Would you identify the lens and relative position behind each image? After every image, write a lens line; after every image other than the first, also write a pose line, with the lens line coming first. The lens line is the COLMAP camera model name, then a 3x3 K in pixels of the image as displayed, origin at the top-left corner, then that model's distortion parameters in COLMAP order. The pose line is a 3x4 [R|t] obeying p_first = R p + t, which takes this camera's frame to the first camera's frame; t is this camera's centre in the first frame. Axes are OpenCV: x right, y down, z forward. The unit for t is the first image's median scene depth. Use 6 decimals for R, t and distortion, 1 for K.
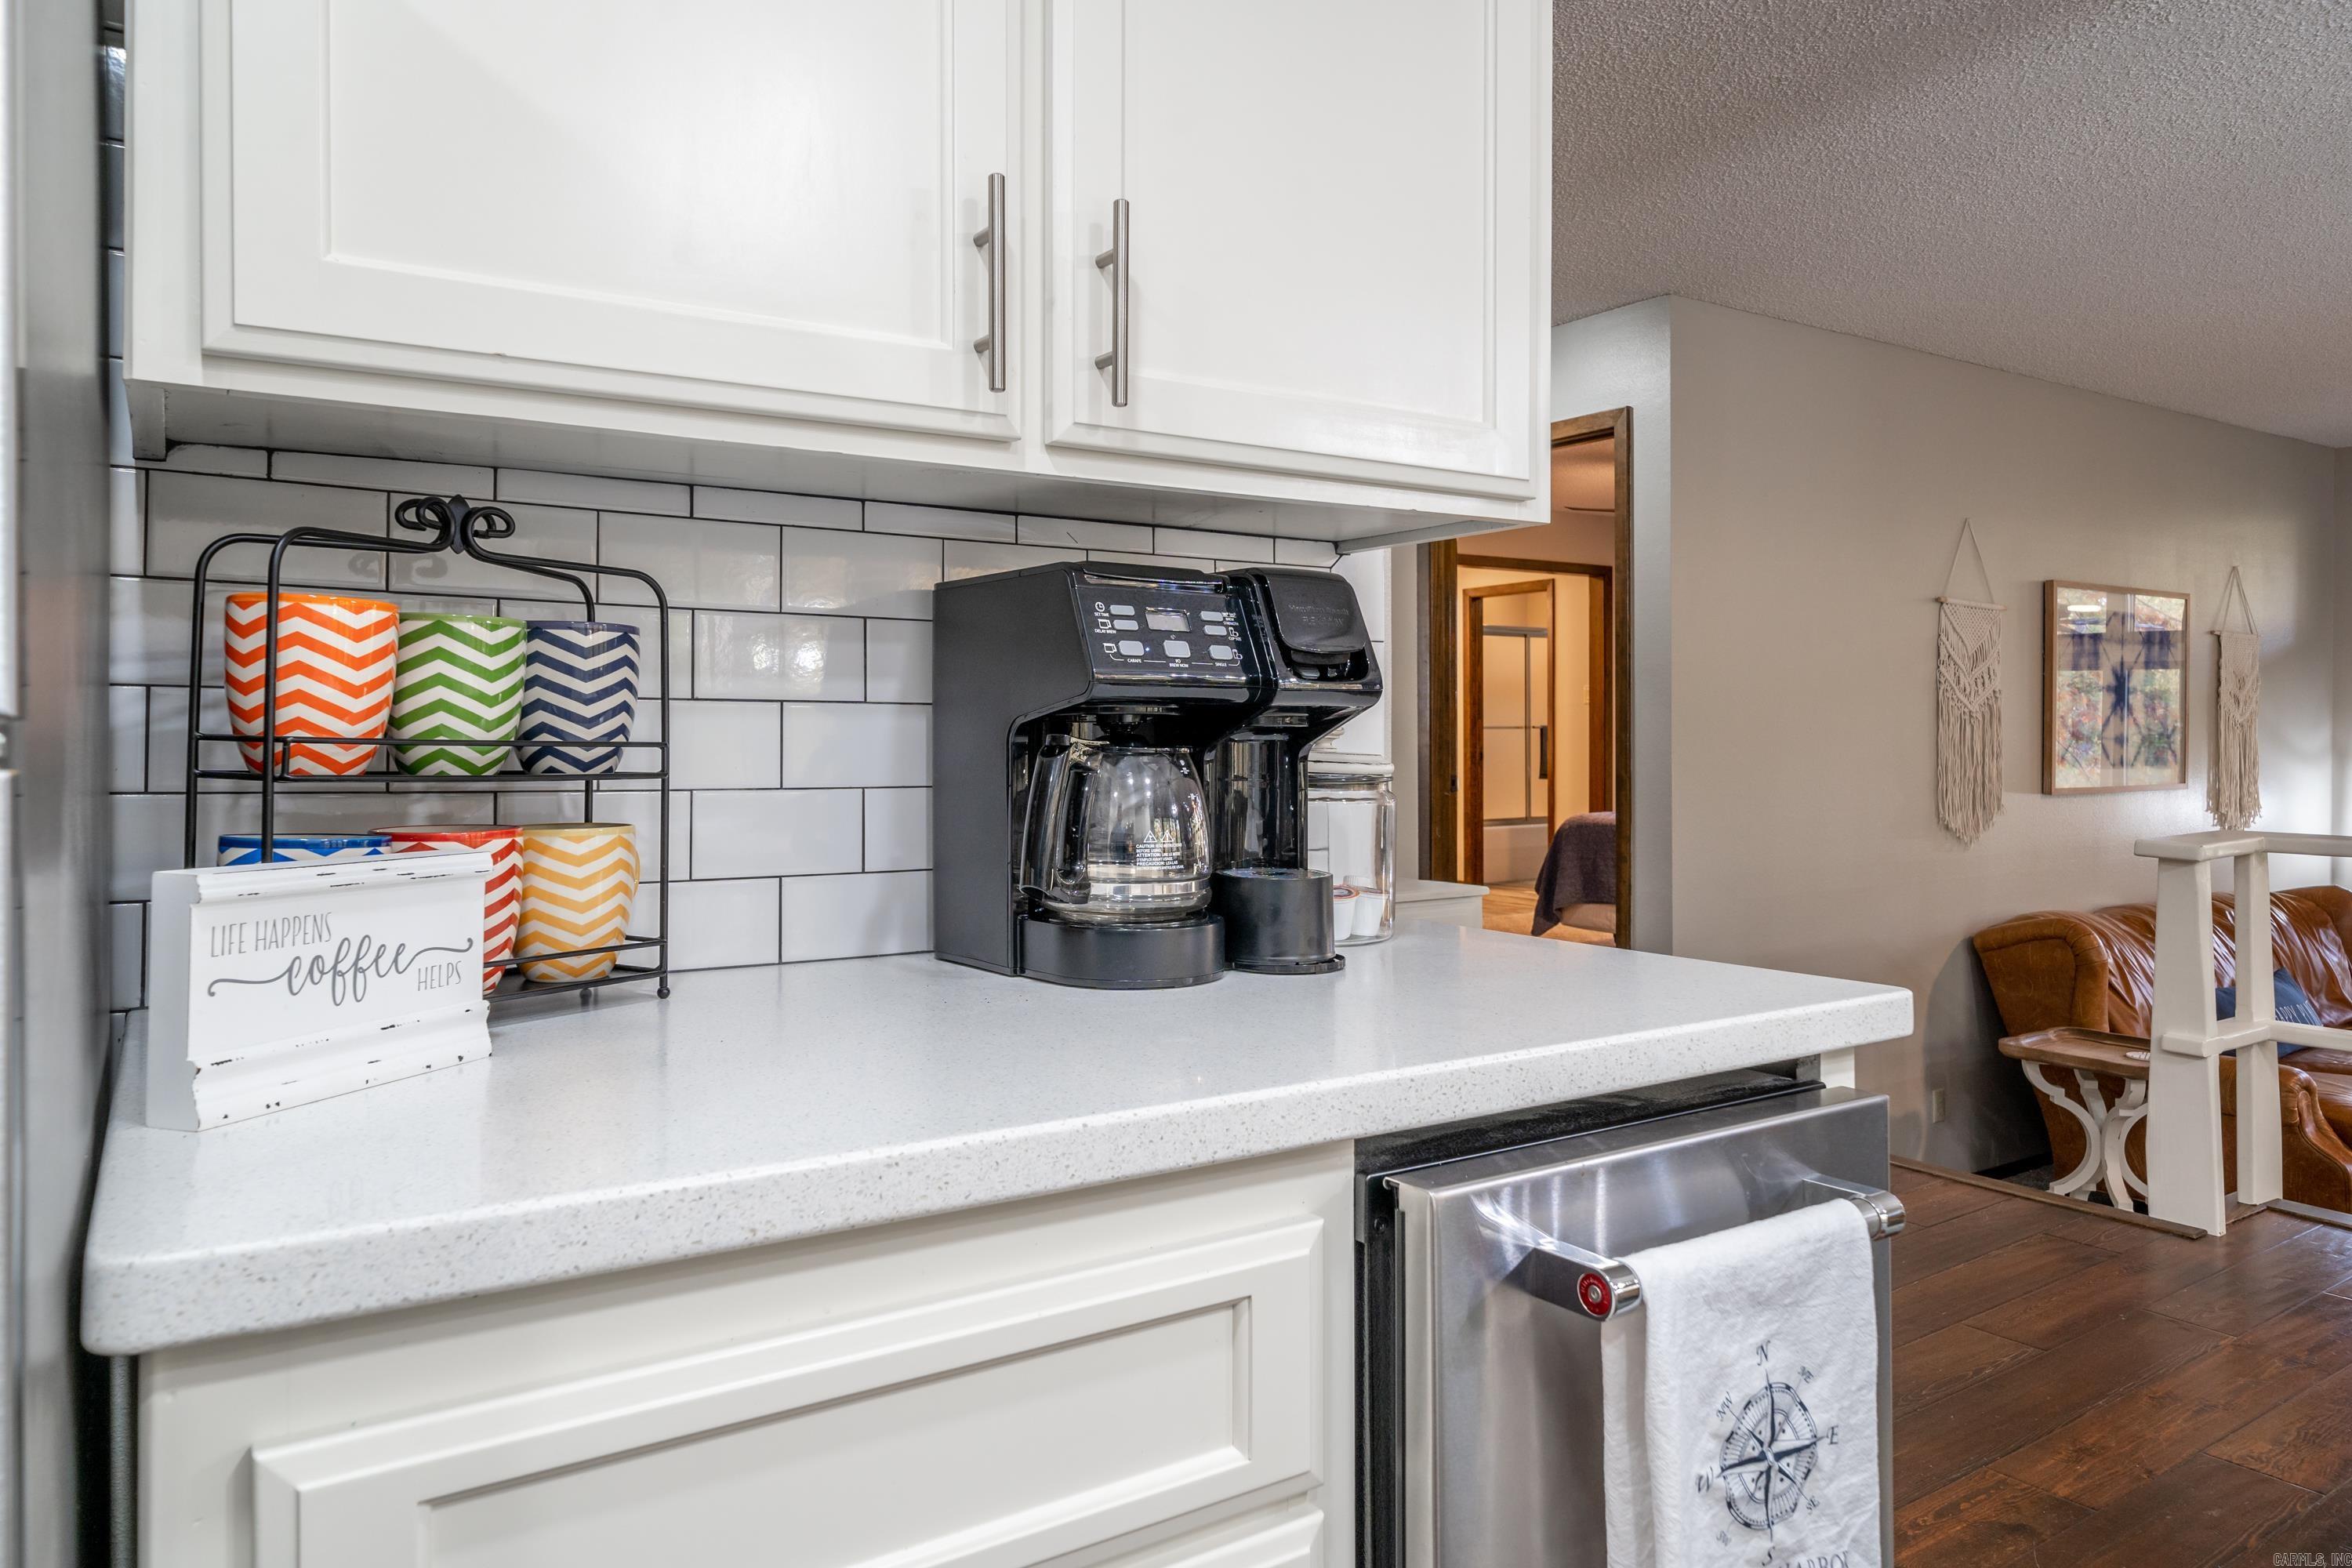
lens RADIAL K [[1512.4, 0, 1175.1], [0, 1512.4, 739.9], [0, 0, 1]] dist [0.007469, 0.002611]
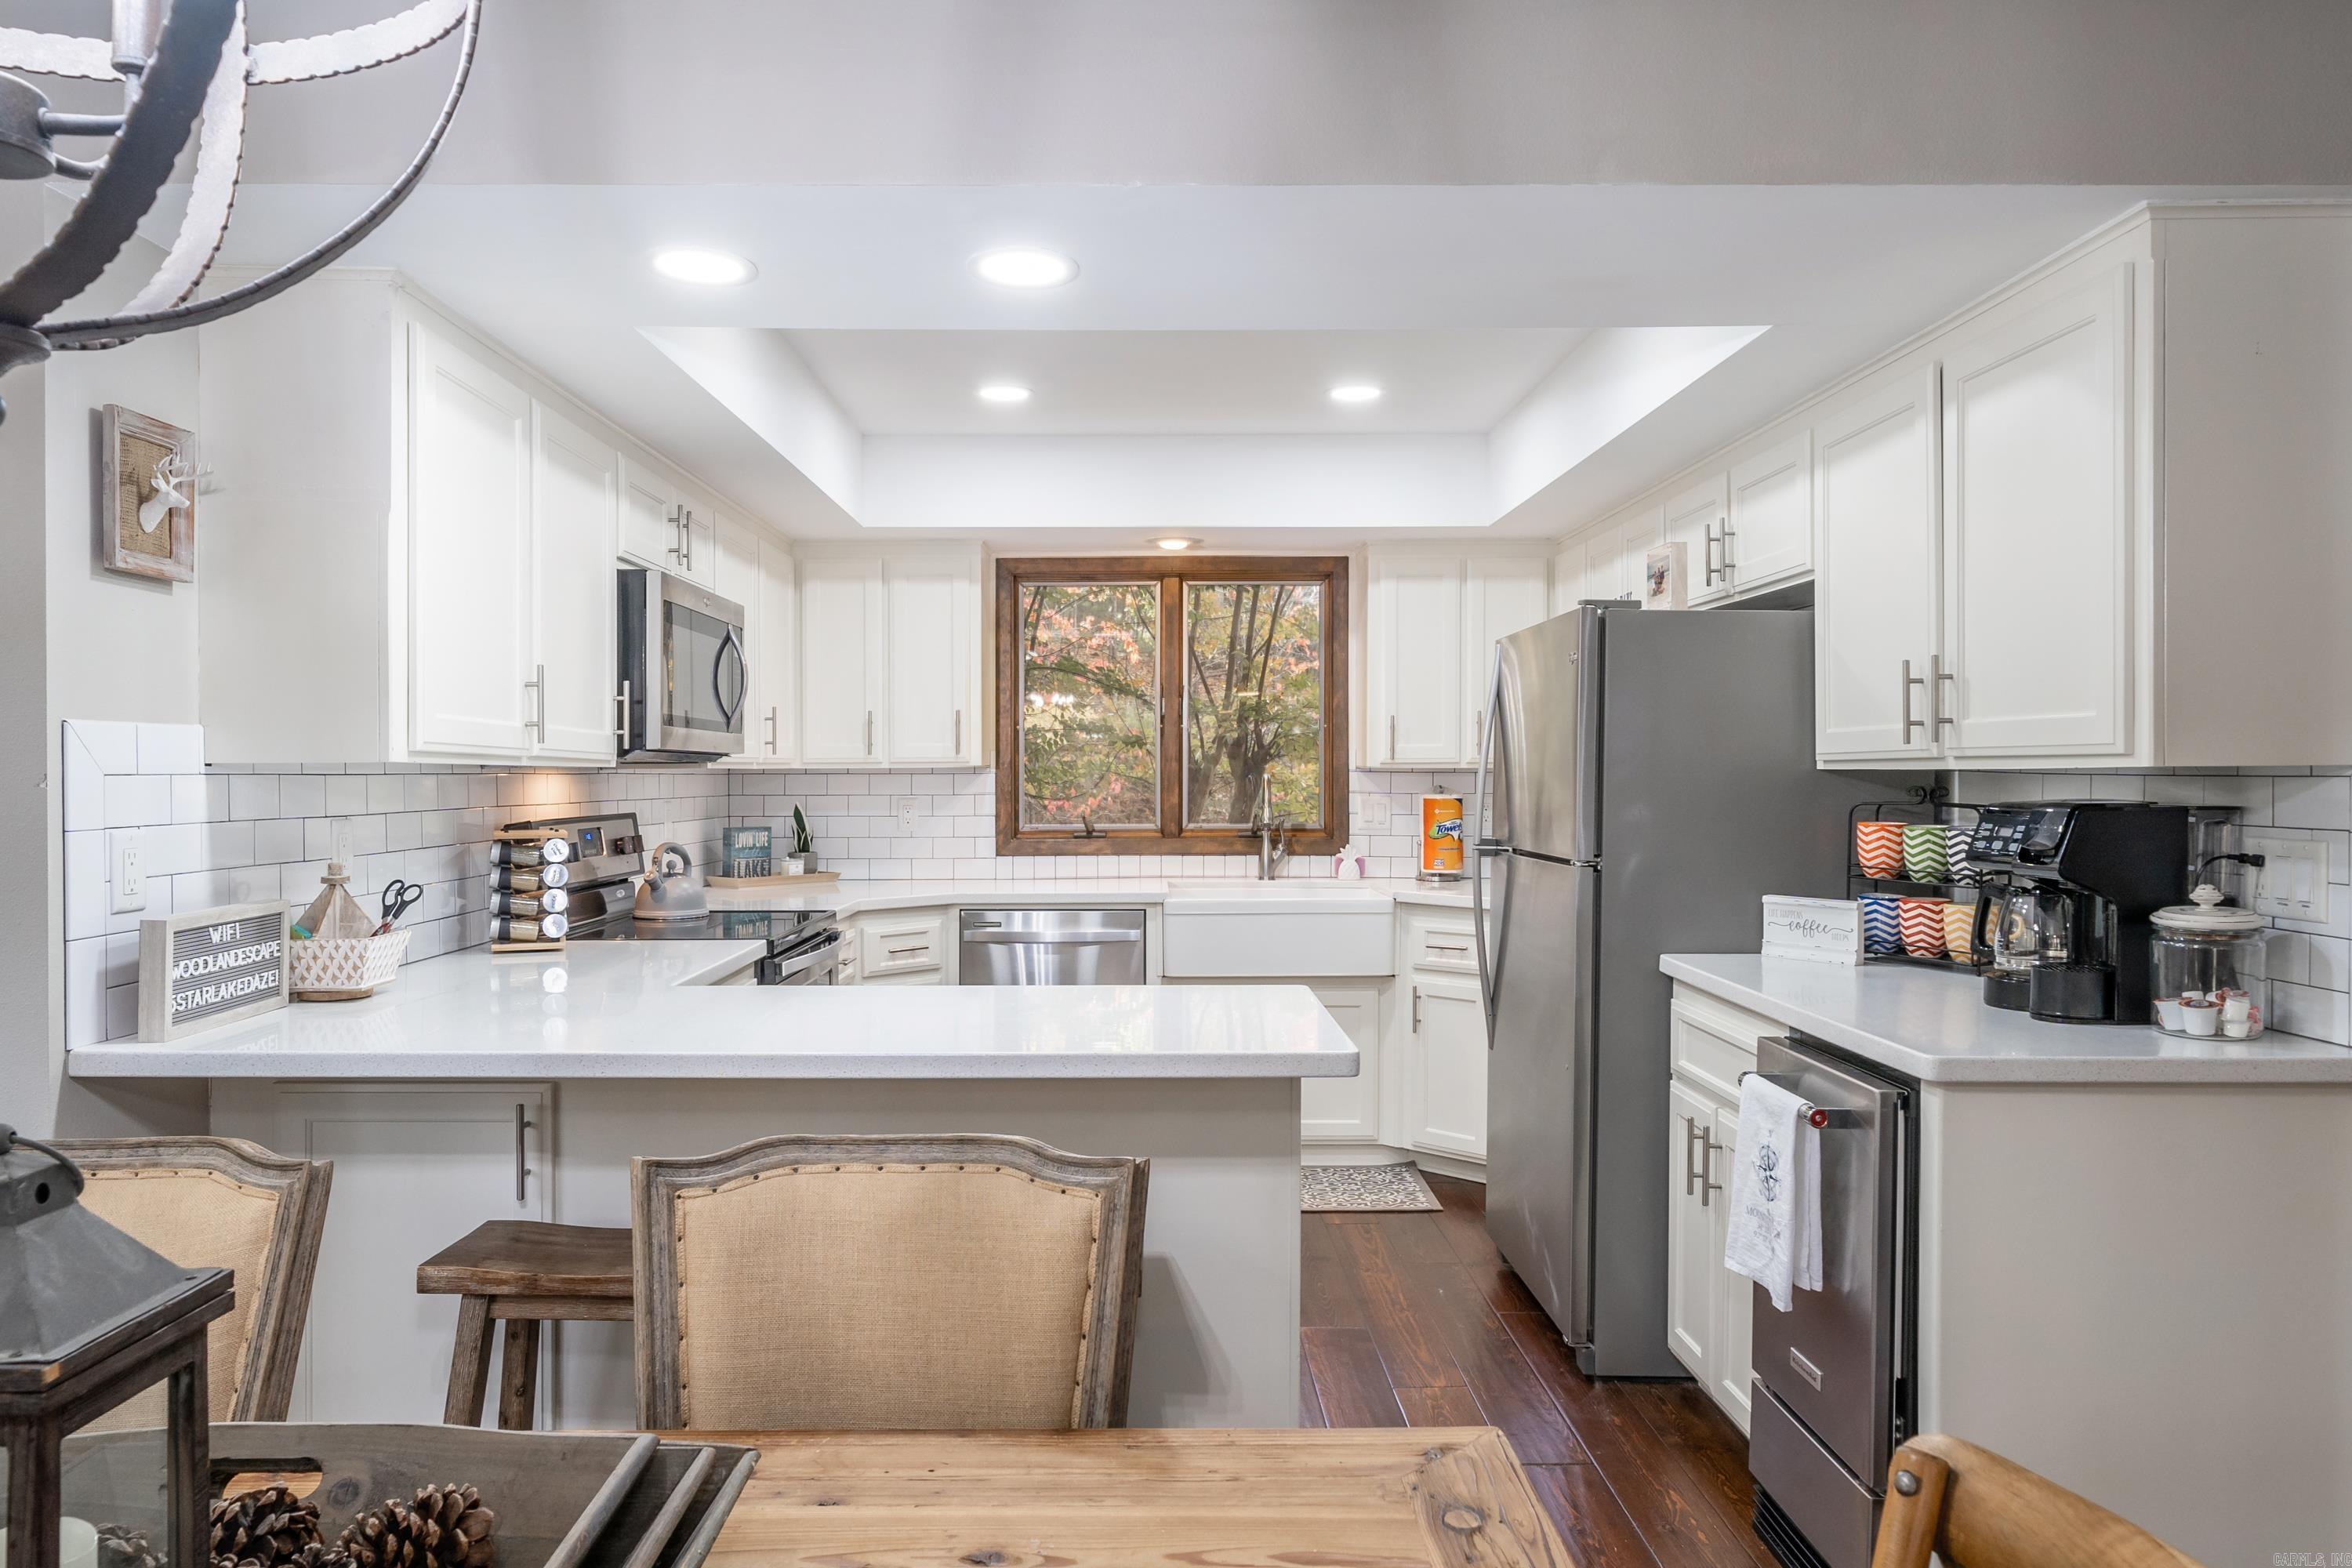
lens RADIAL K [[1558.6, 0, 1157.5], [0, 1558.6, 778.3], [0, 0, 1]] dist [-0.002452, -0.001141]
pose [[-0.530963, 0.005419, -0.847378, 3.128785], [0.001787, 0.999984, 0.005275, -0.211457], [0.847393, 0.001287, -0.530964, 1.482238]]
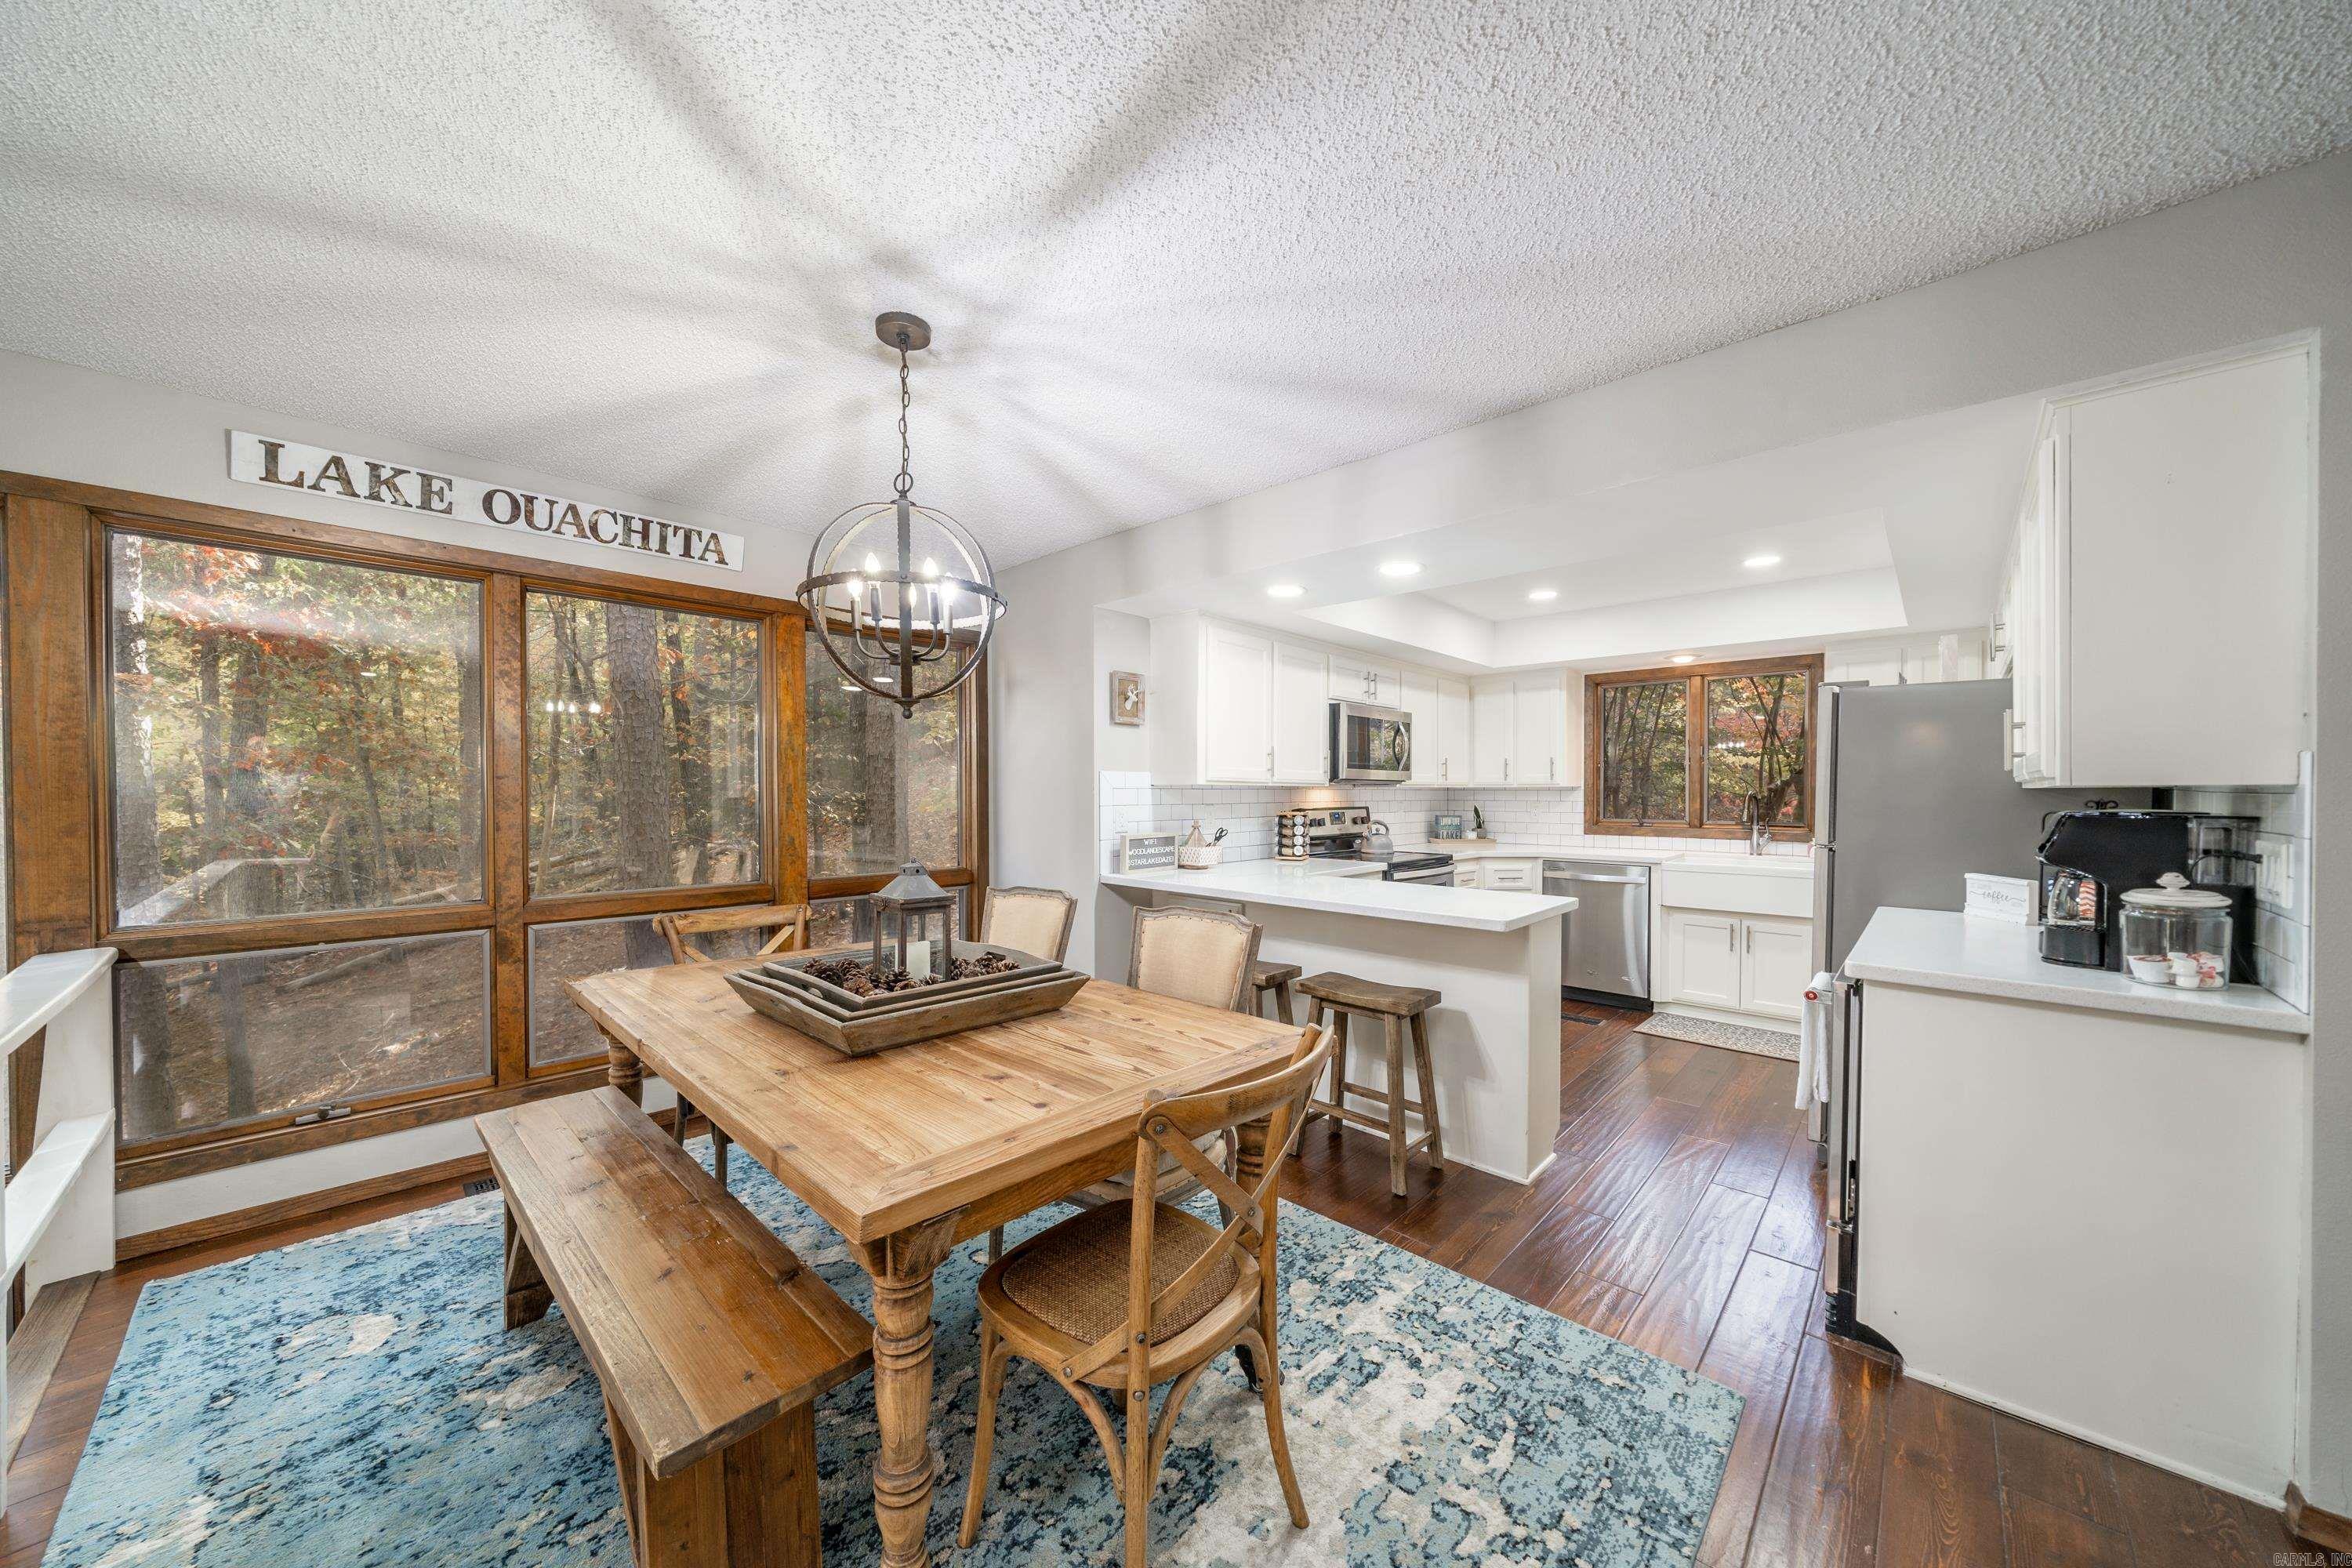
lens RADIAL K [[812.0, 0, 1187.0], [0, 812.0, 795.8], [0, 0, 1]] dist [-0.006301, 0.000369]
pose [[-0.966496, 0.001344, -0.256677, 2.652259], [-0.000801, 0.999966, 0.008252, -0.205345], [0.256679, 0.008181, -0.966462, 2.670877]]
